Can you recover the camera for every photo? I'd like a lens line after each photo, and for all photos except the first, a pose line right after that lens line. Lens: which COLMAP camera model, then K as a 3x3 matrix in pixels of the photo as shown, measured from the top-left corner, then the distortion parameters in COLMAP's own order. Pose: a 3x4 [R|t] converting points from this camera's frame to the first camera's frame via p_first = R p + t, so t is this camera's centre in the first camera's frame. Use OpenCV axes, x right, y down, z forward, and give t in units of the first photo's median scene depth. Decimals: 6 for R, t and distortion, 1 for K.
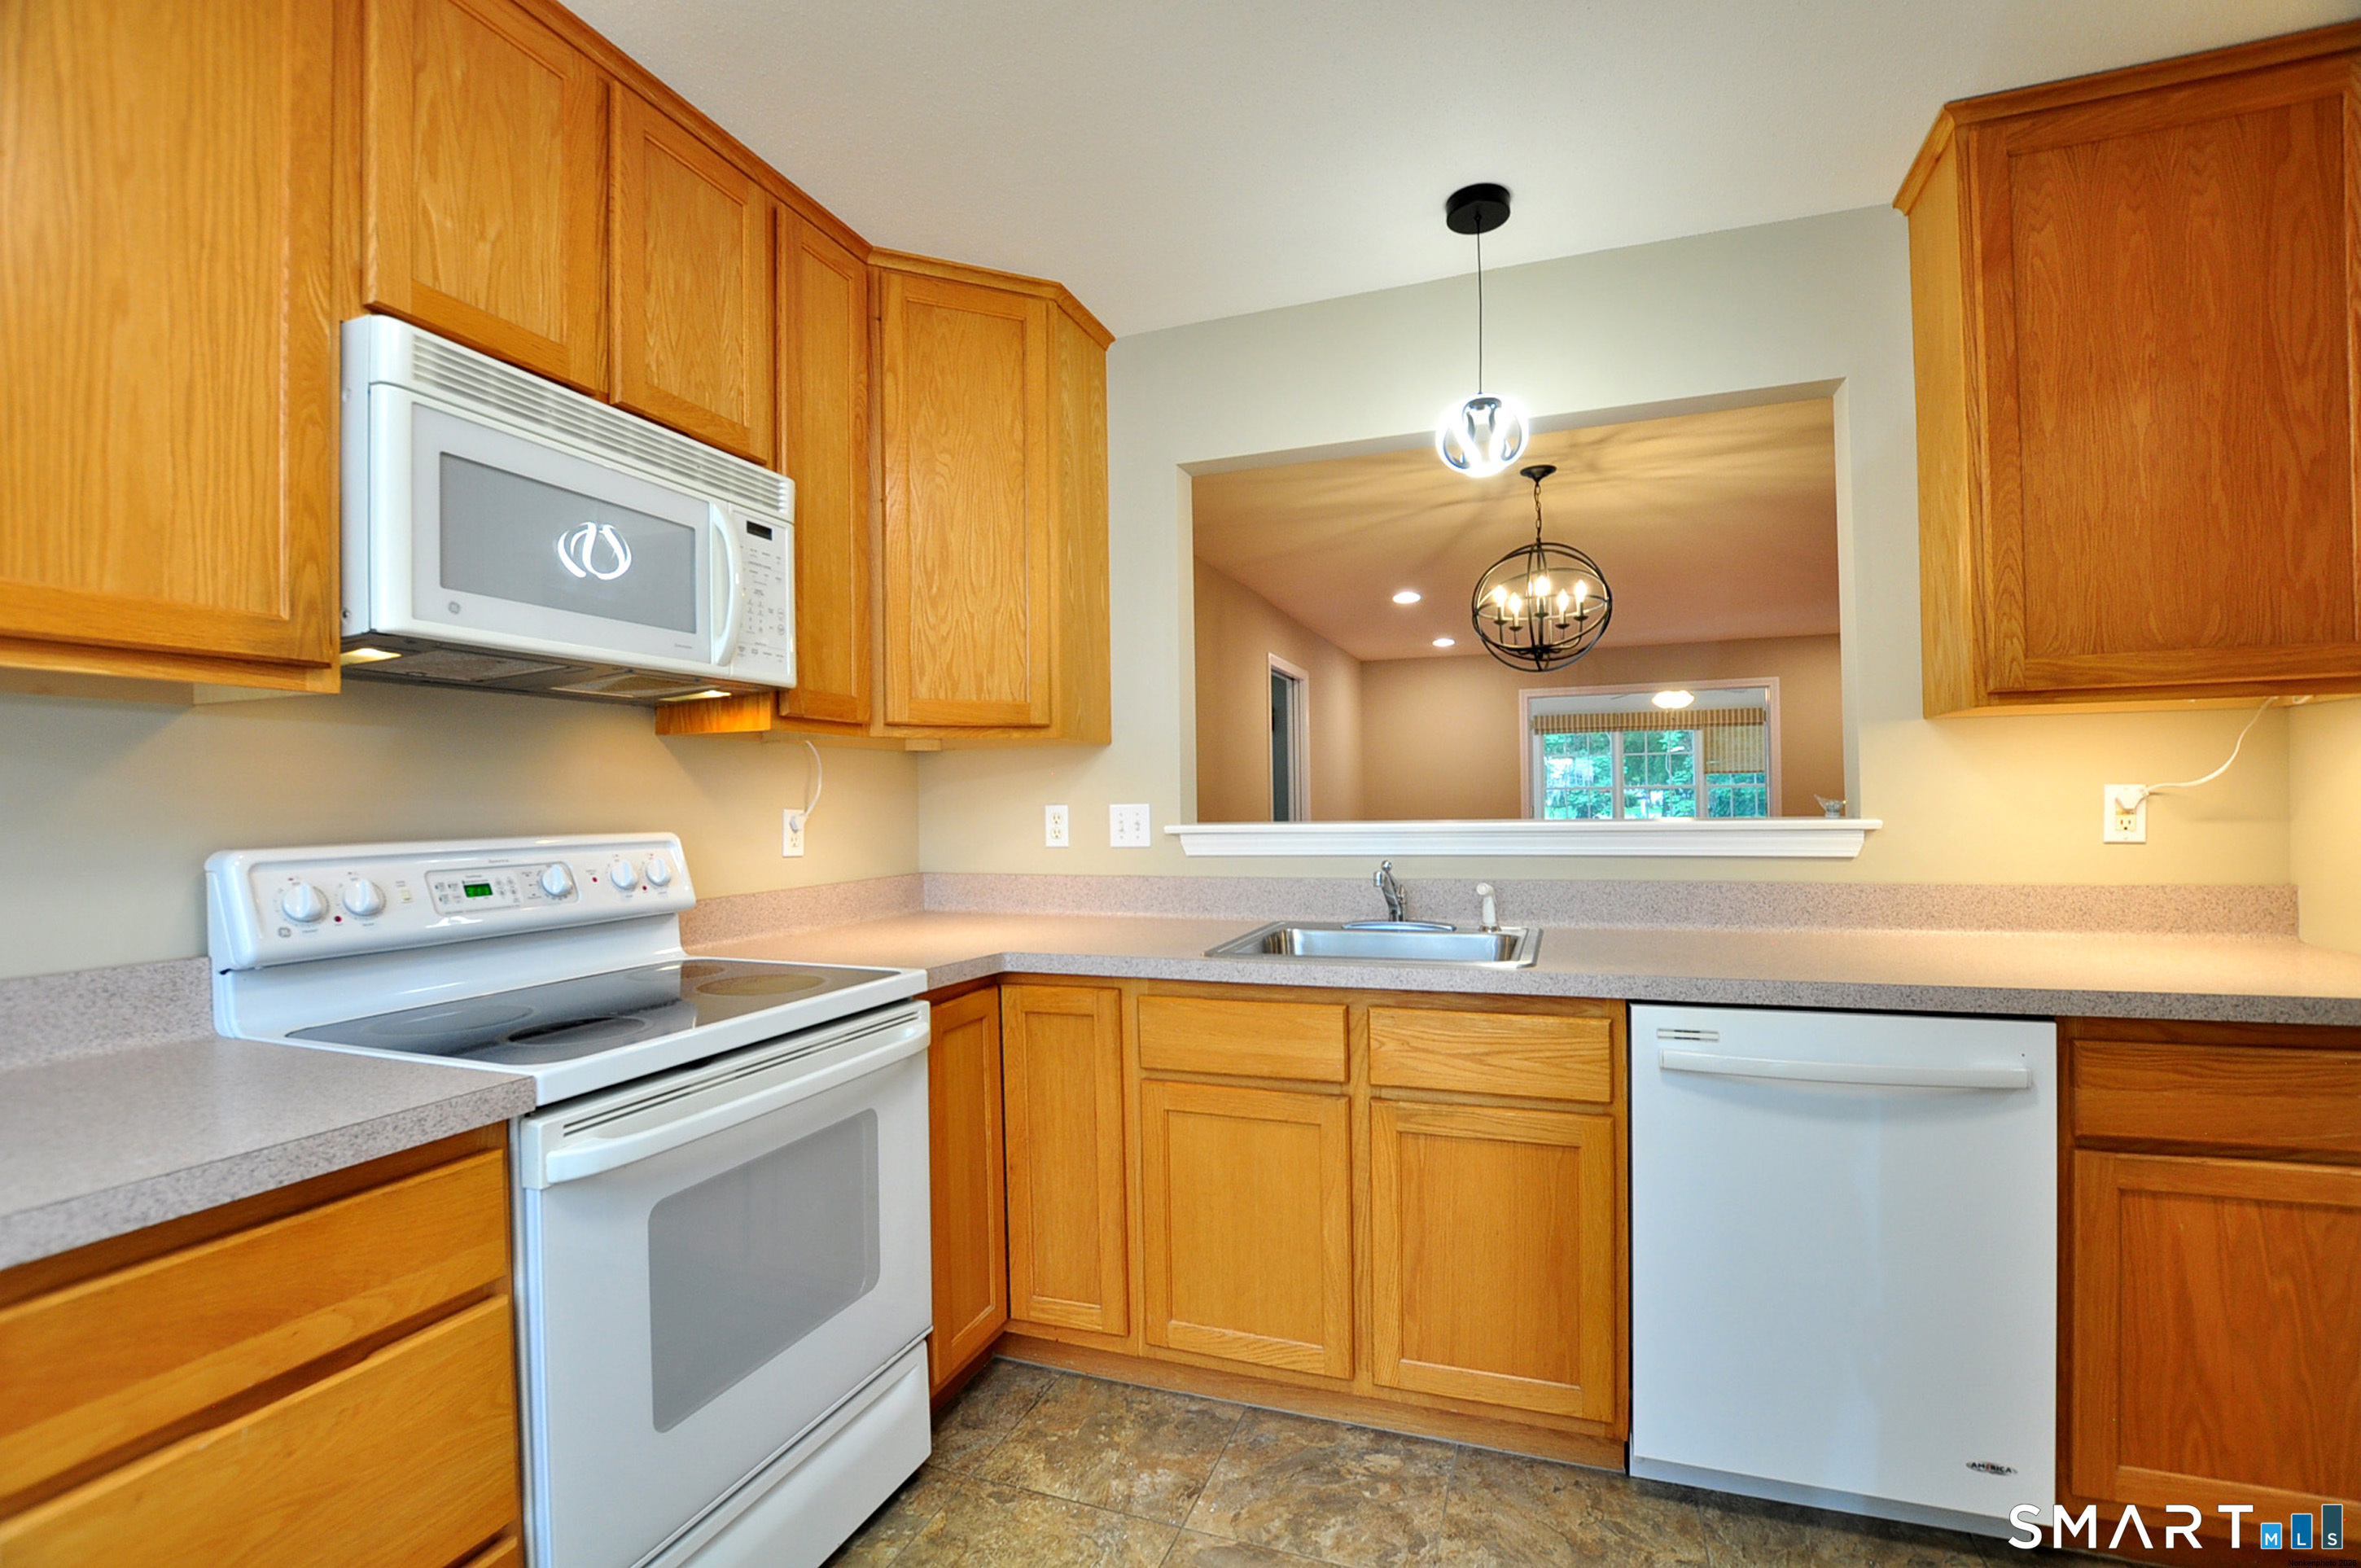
lens RADIAL K [[1038.1, 0, 1190.8], [0, 1038.1, 803.2], [0, 0, 1]] dist [-0.031393, 0.003949]
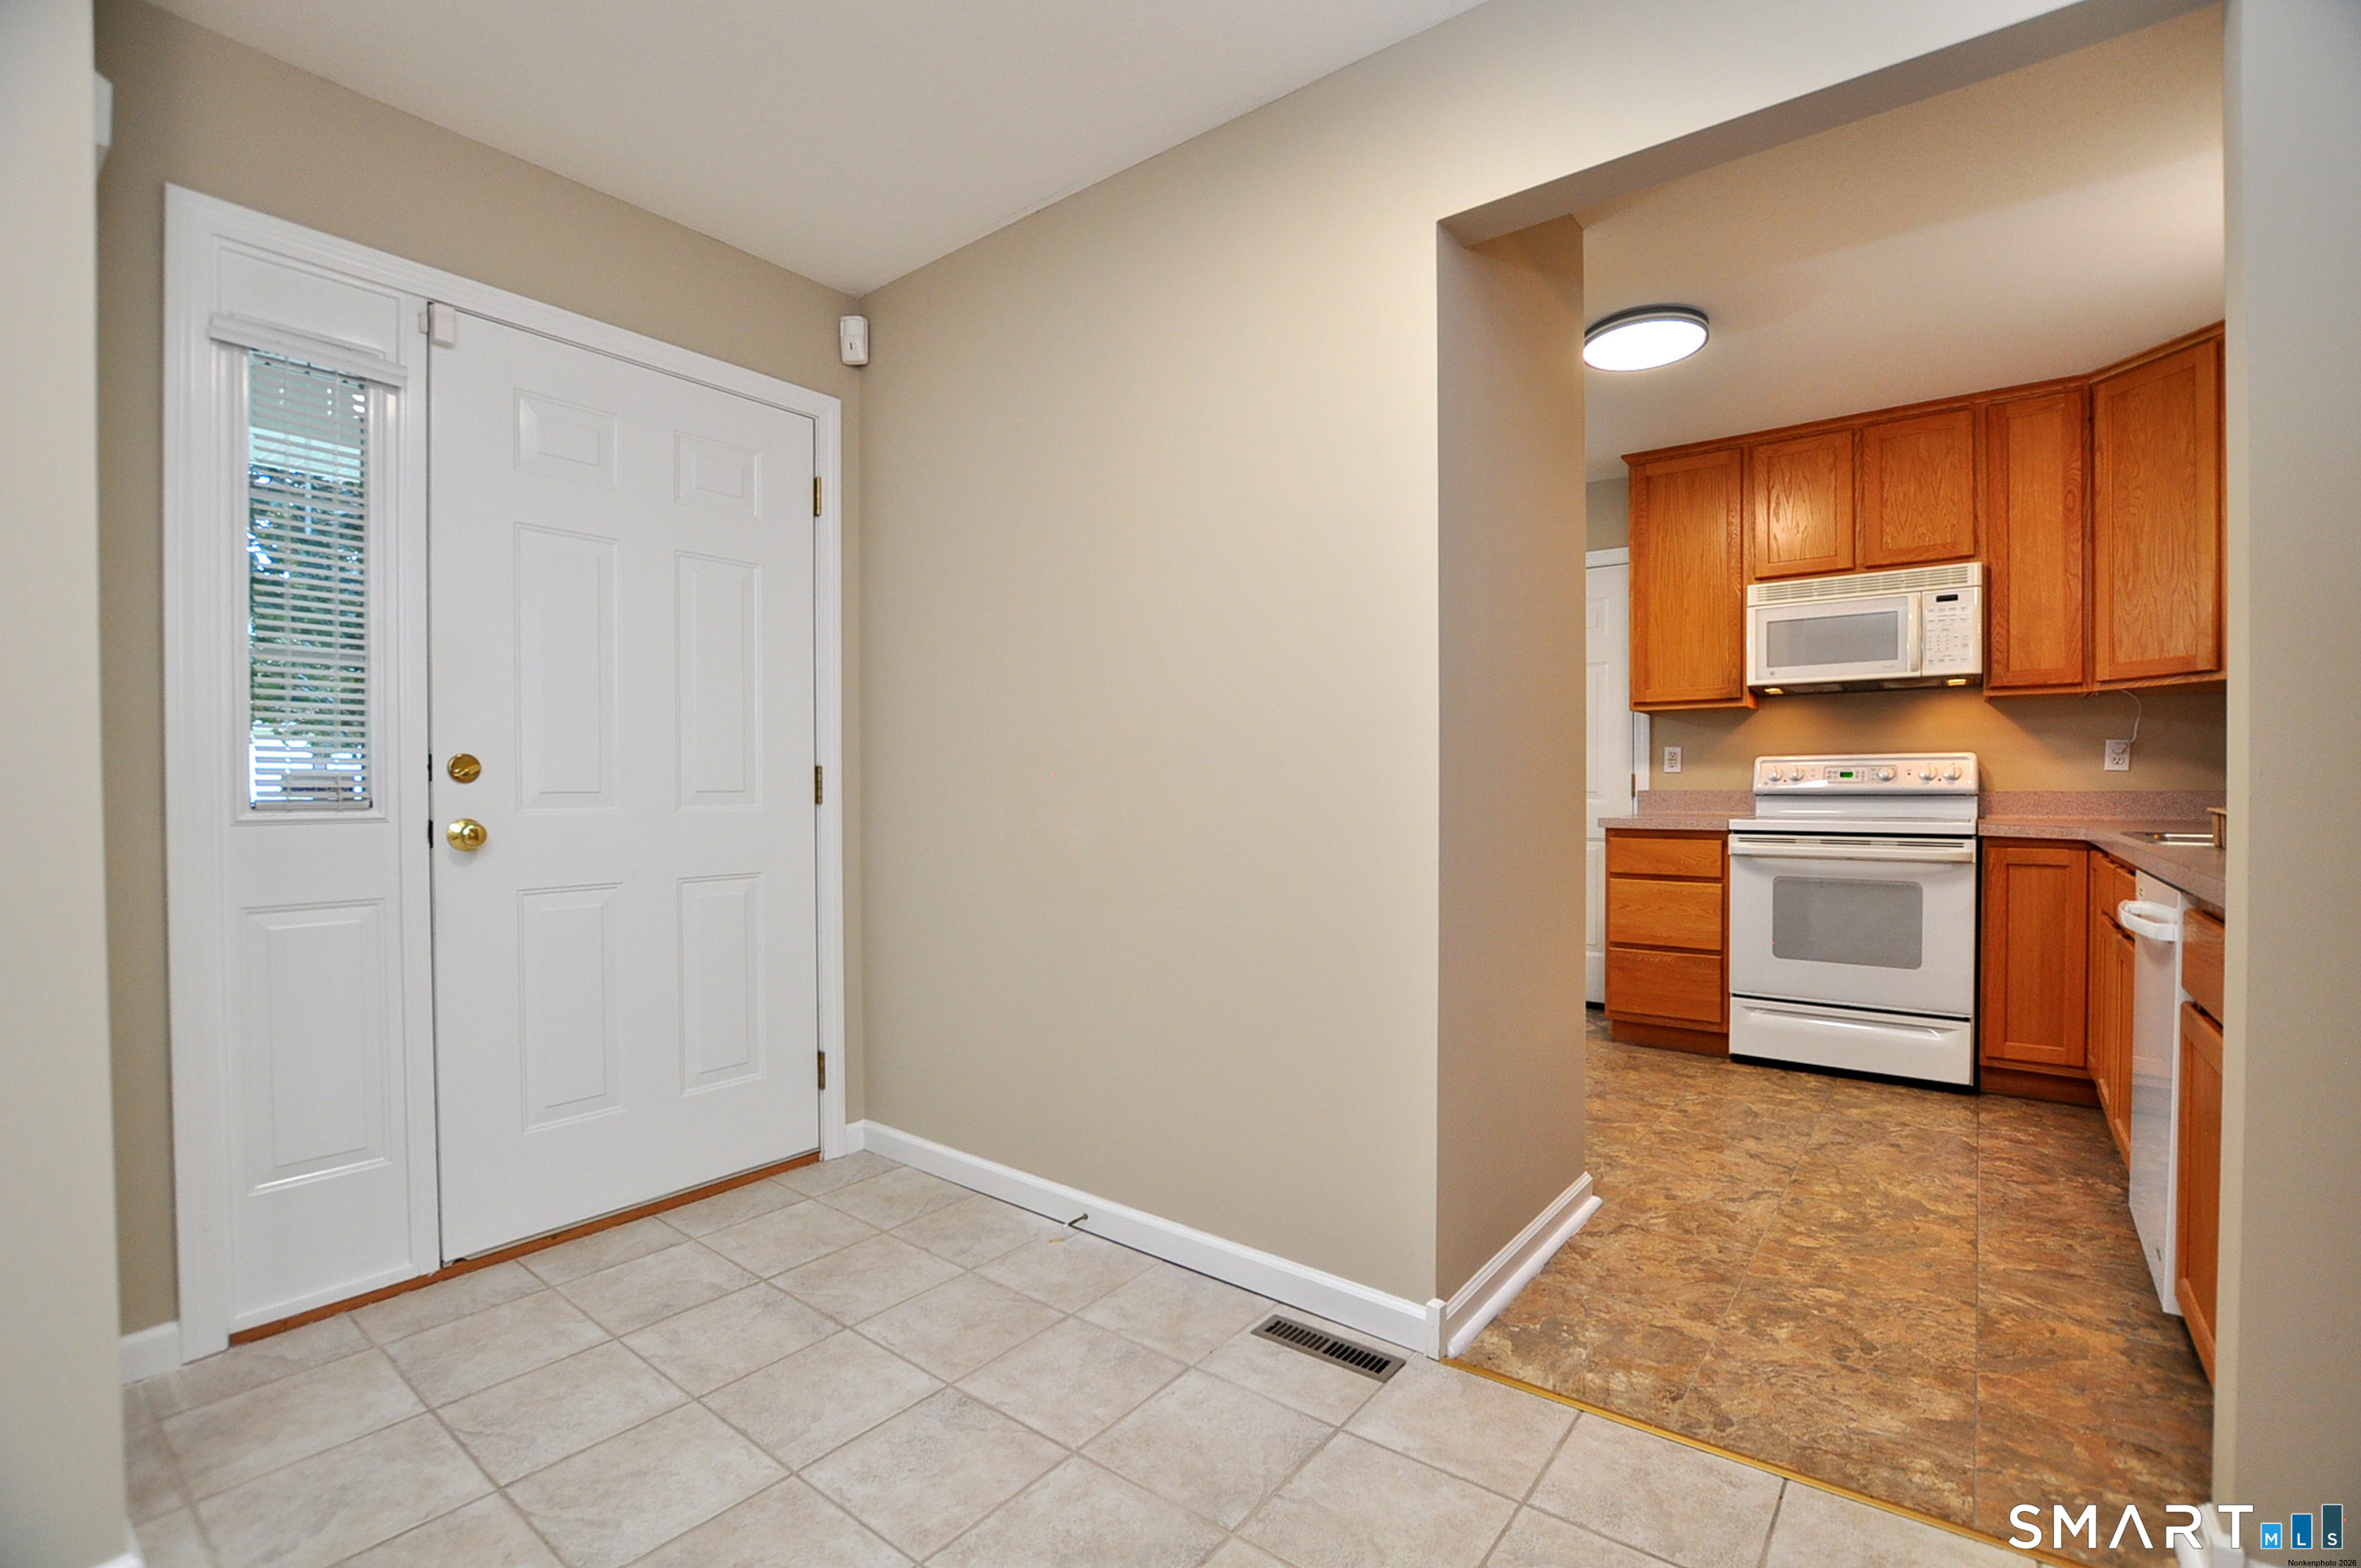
lens RADIAL K [[1038.1, 0, 1190.8], [0, 1038.1, 803.2], [0, 0, 1]] dist [-0.031393, 0.003949]
pose [[-0.298083, 0.032264, -0.953995, 1.881711], [0.007363, 0.999477, 0.031501, 0.055926], [0.954512, 0.002365, -0.298164, 0.198268]]
